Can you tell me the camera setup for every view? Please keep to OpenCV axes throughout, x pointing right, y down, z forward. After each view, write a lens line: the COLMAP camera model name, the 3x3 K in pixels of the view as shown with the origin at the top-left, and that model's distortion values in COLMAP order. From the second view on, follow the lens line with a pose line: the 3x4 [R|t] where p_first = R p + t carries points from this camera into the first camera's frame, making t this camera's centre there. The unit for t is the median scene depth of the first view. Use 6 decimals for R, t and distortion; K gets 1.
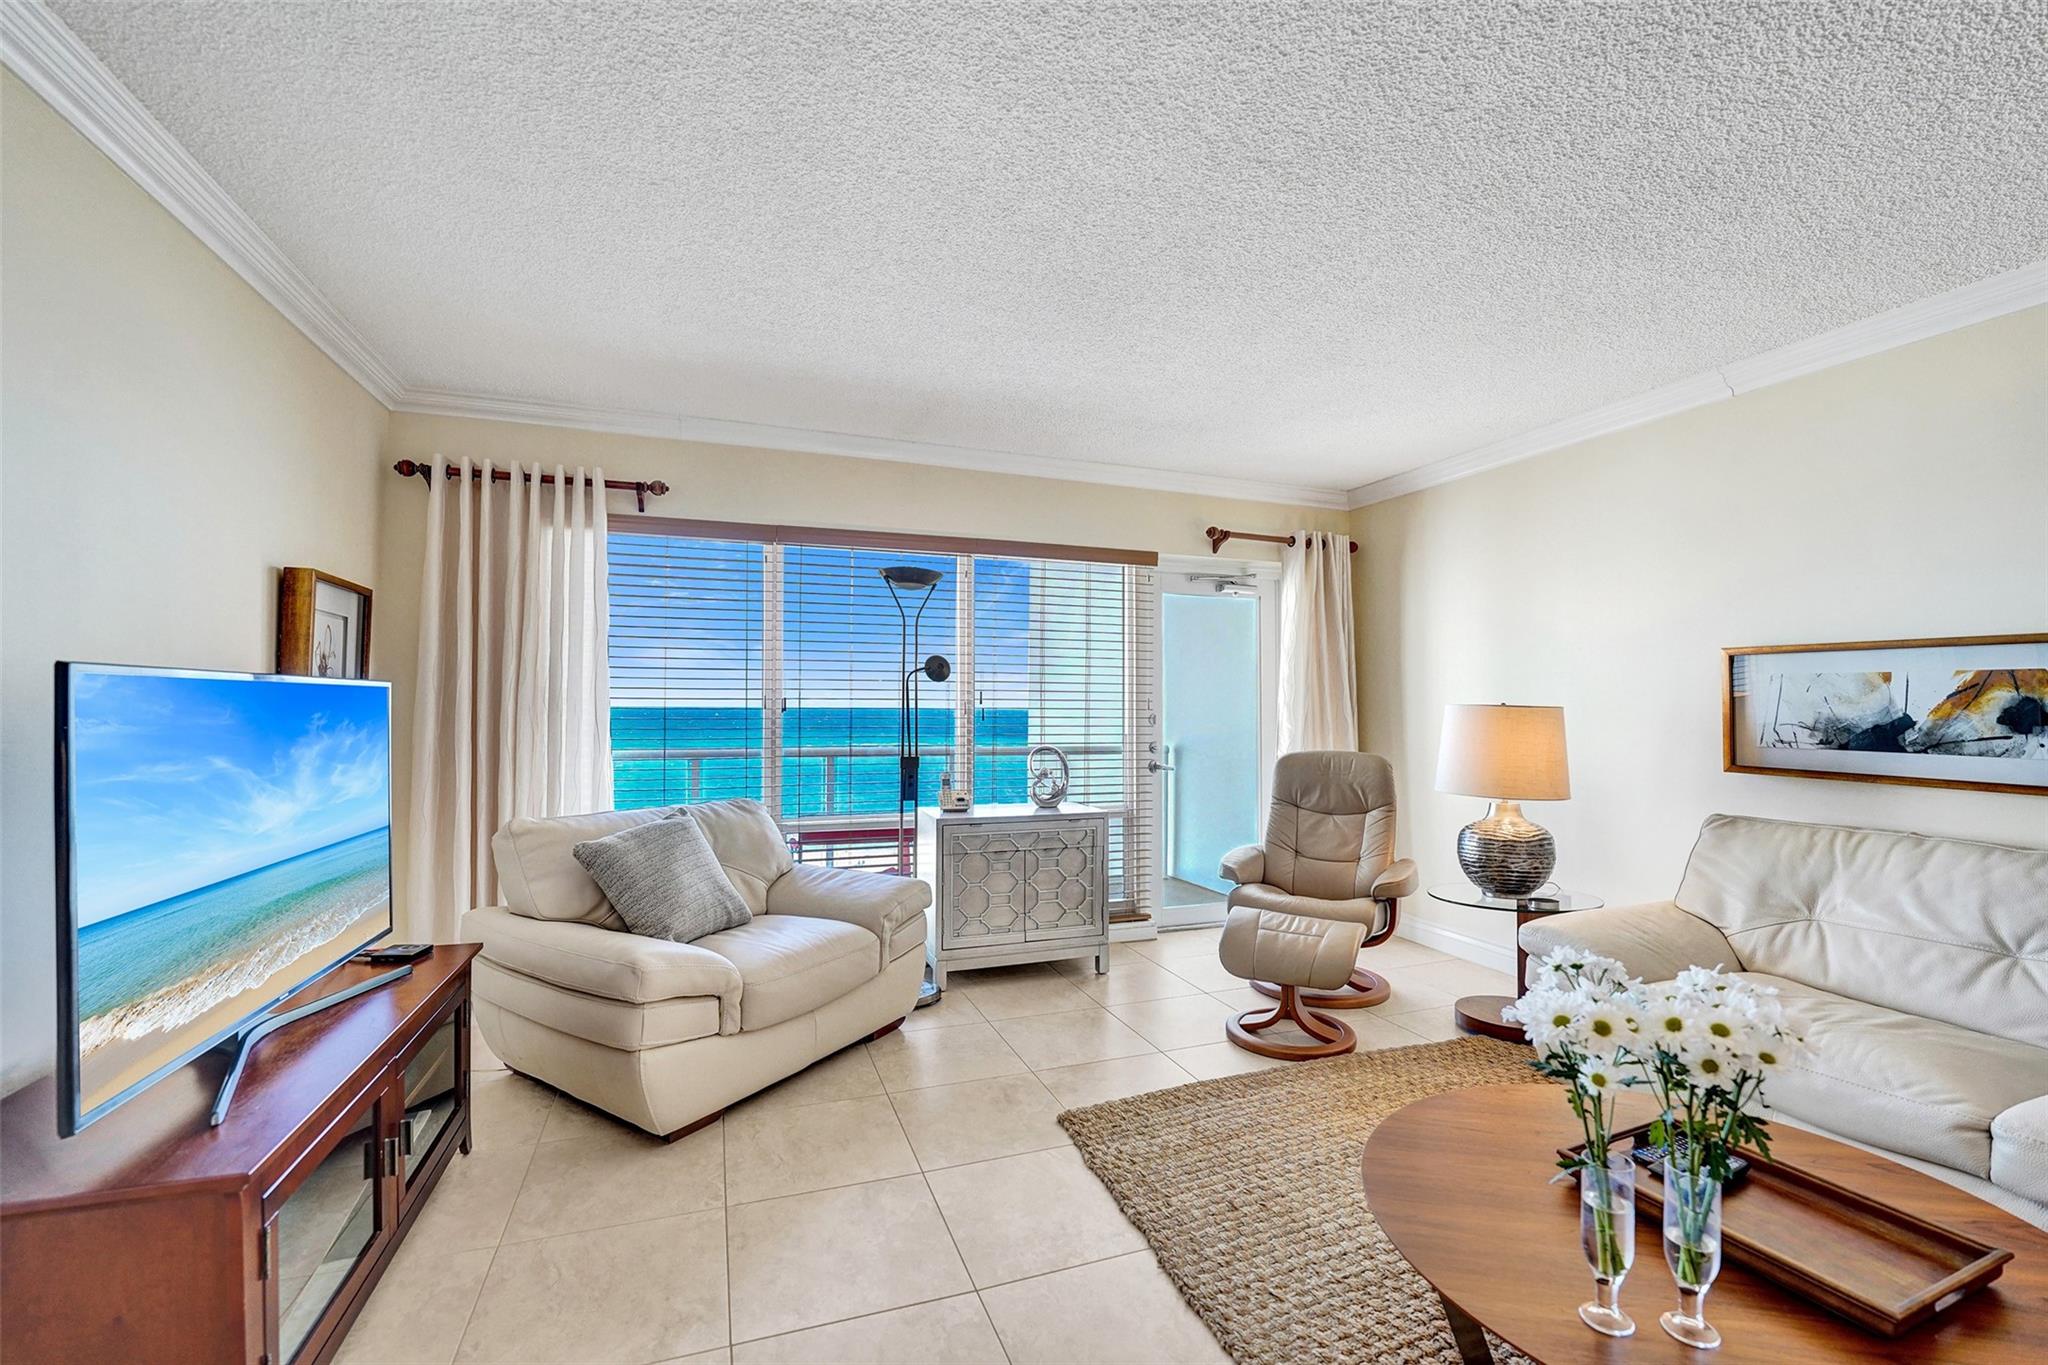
lens RADIAL K [[859.0, 0, 1025.7], [0, 859.0, 703.1], [0, 0, 1]] dist [-0.011508, 0.002377]
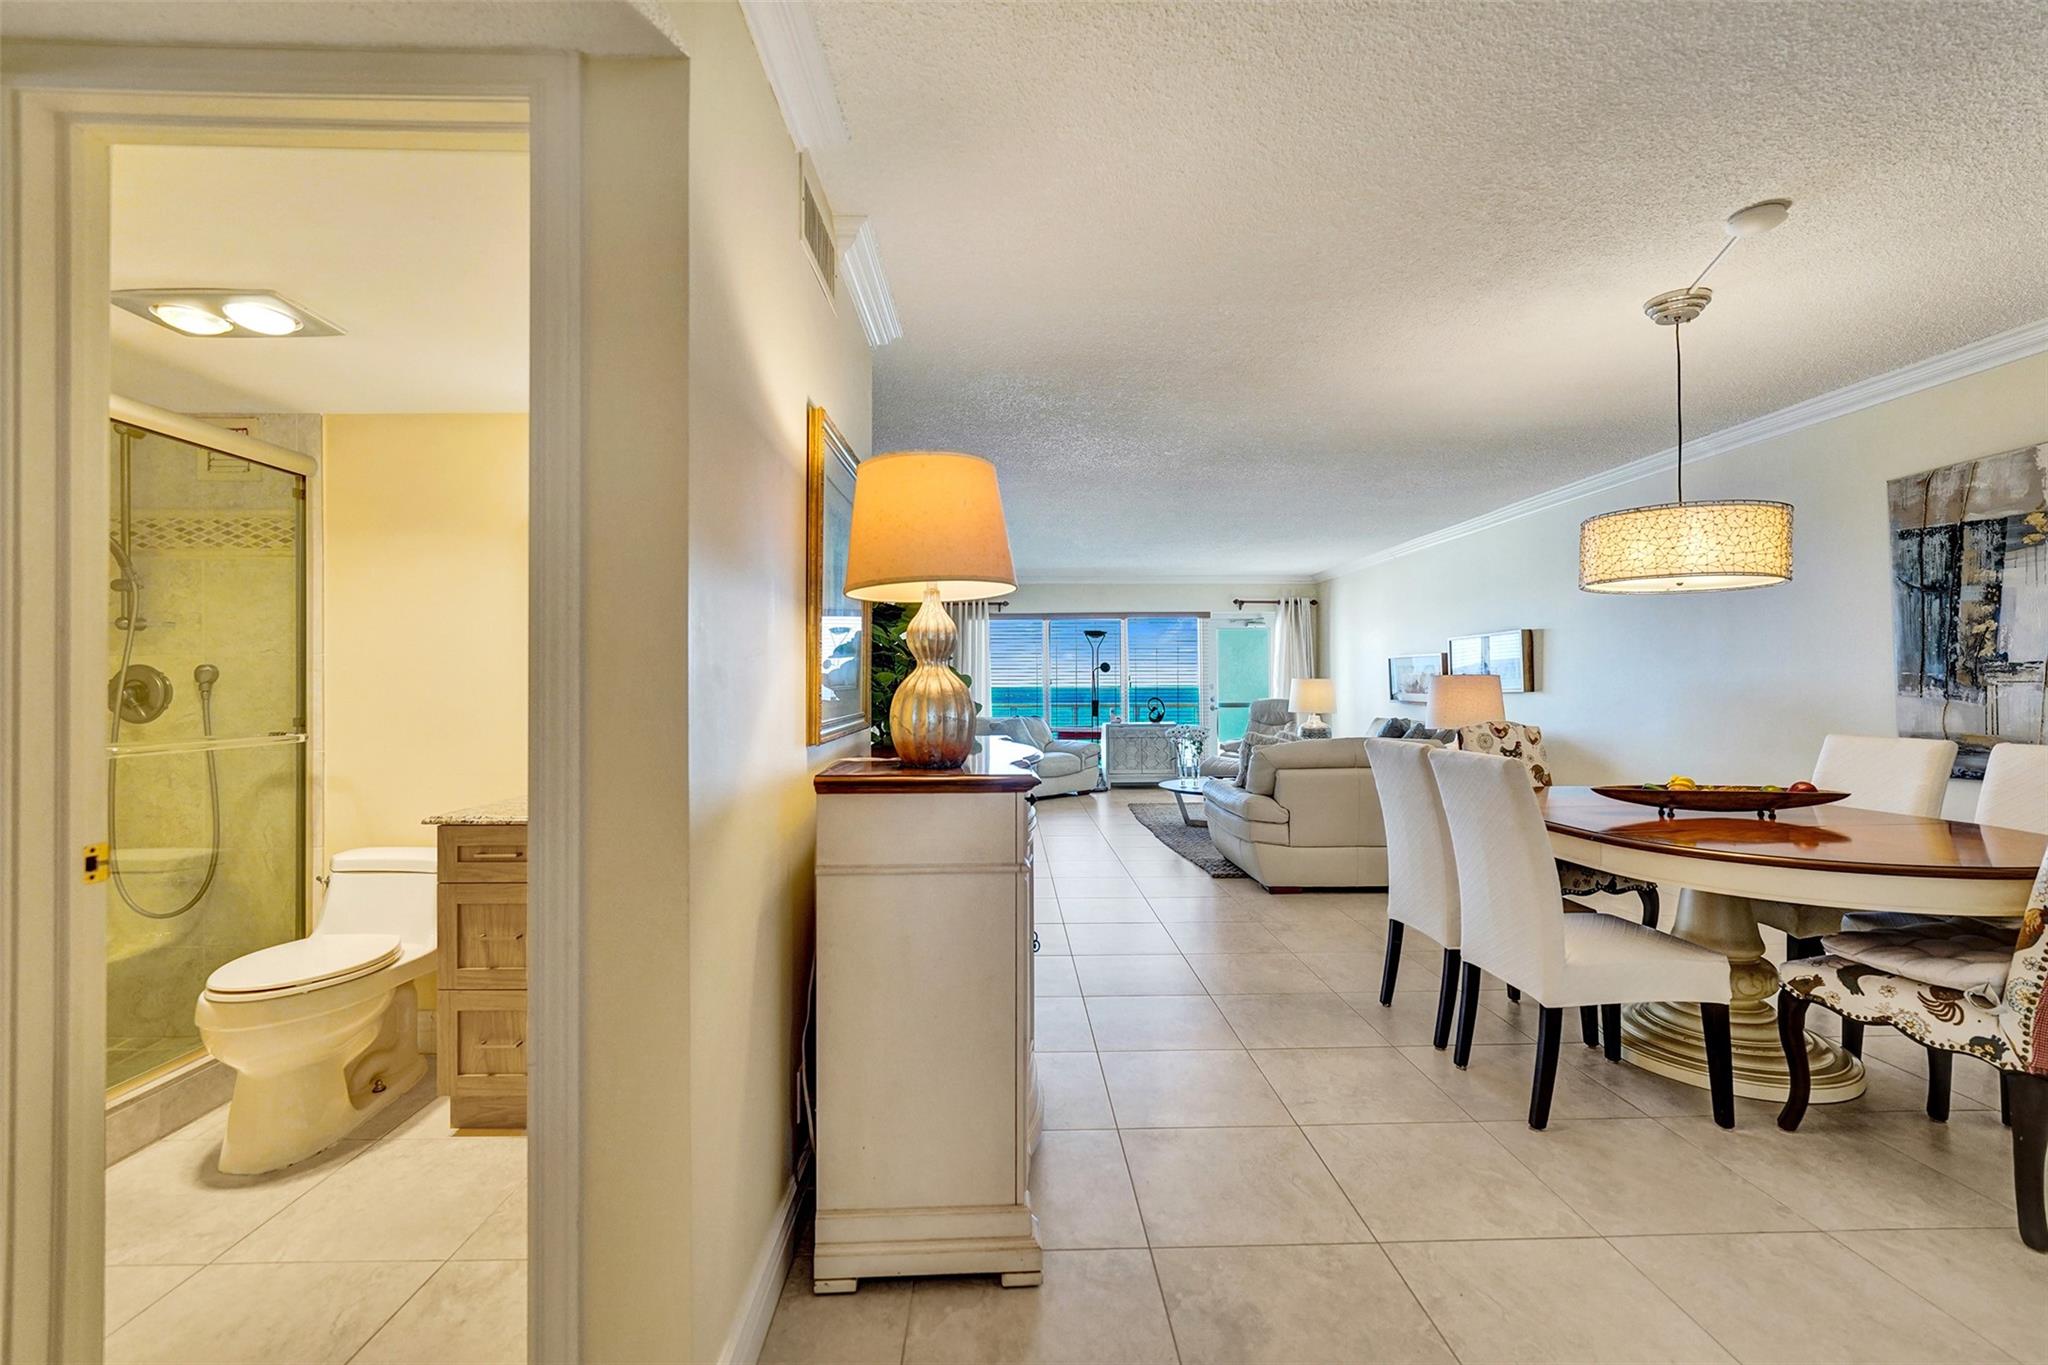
lens RADIAL K [[859.0, 0, 1022.1], [0, 859.0, 679.0], [0, 0, 1]] dist [-0.011508, 0.002377]
pose [[0.948258, -0.012370, -0.317261, 0.532128], [0.011386, 0.999923, -0.004956, 0.007353], [0.317298, 0.001087, 0.948325, -1.719682]]
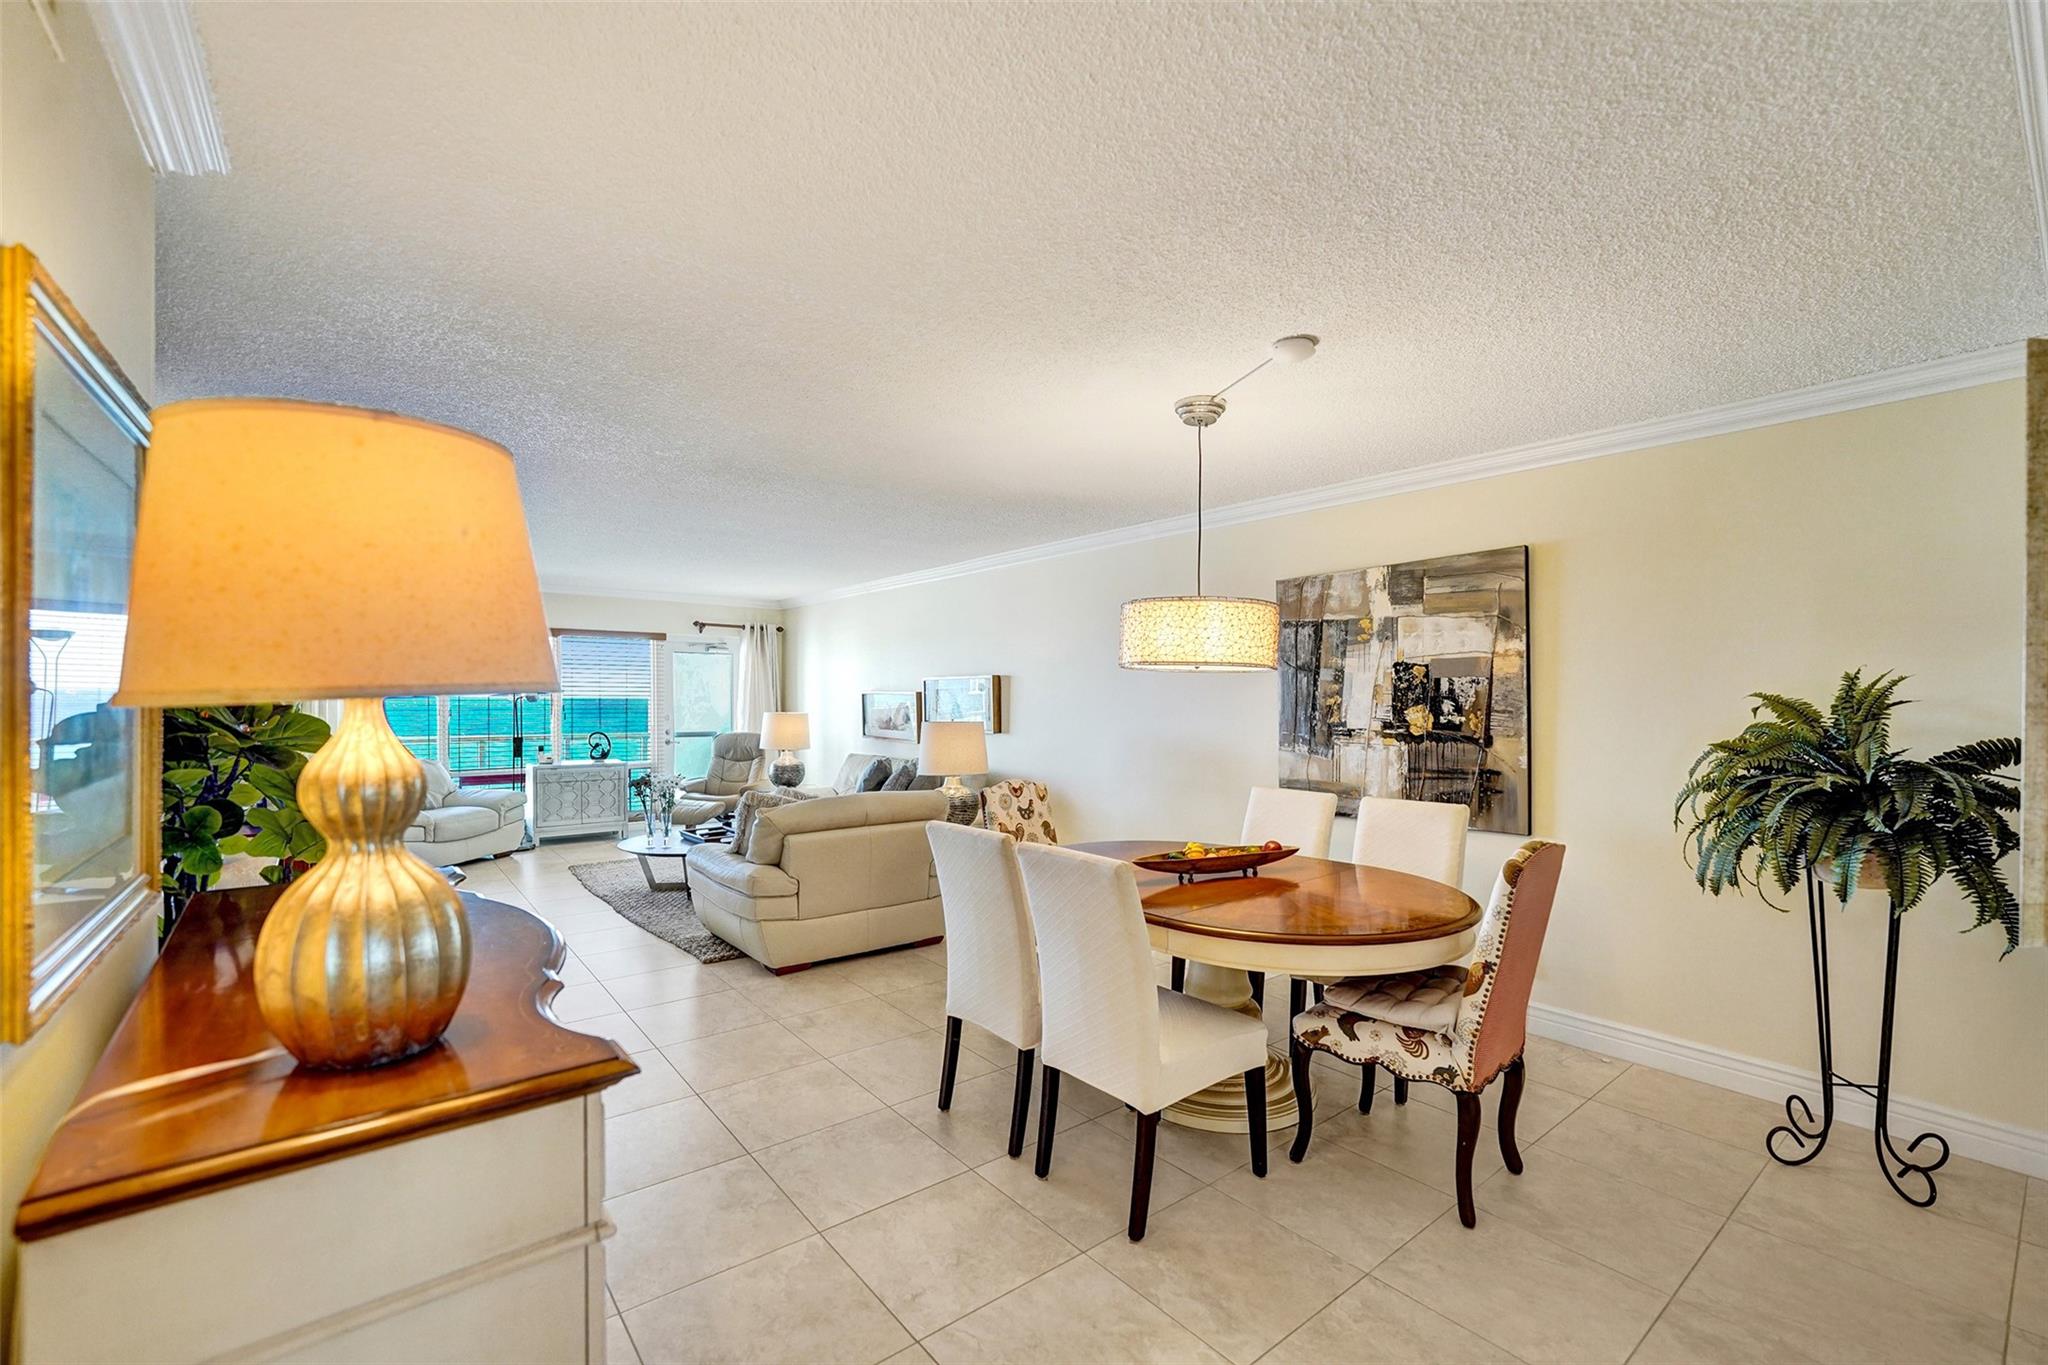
lens RADIAL K [[859.0, 0, 1024.4], [0, 859.0, 712.9], [0, 0, 1]] dist [-0.011508, 0.002377]
pose [[0.947666, -0.005280, 0.319219, 0.408140], [-0.002524, 0.999708, 0.024030, -0.056811], [-0.319252, -0.023579, 0.947376, -1.528449]]
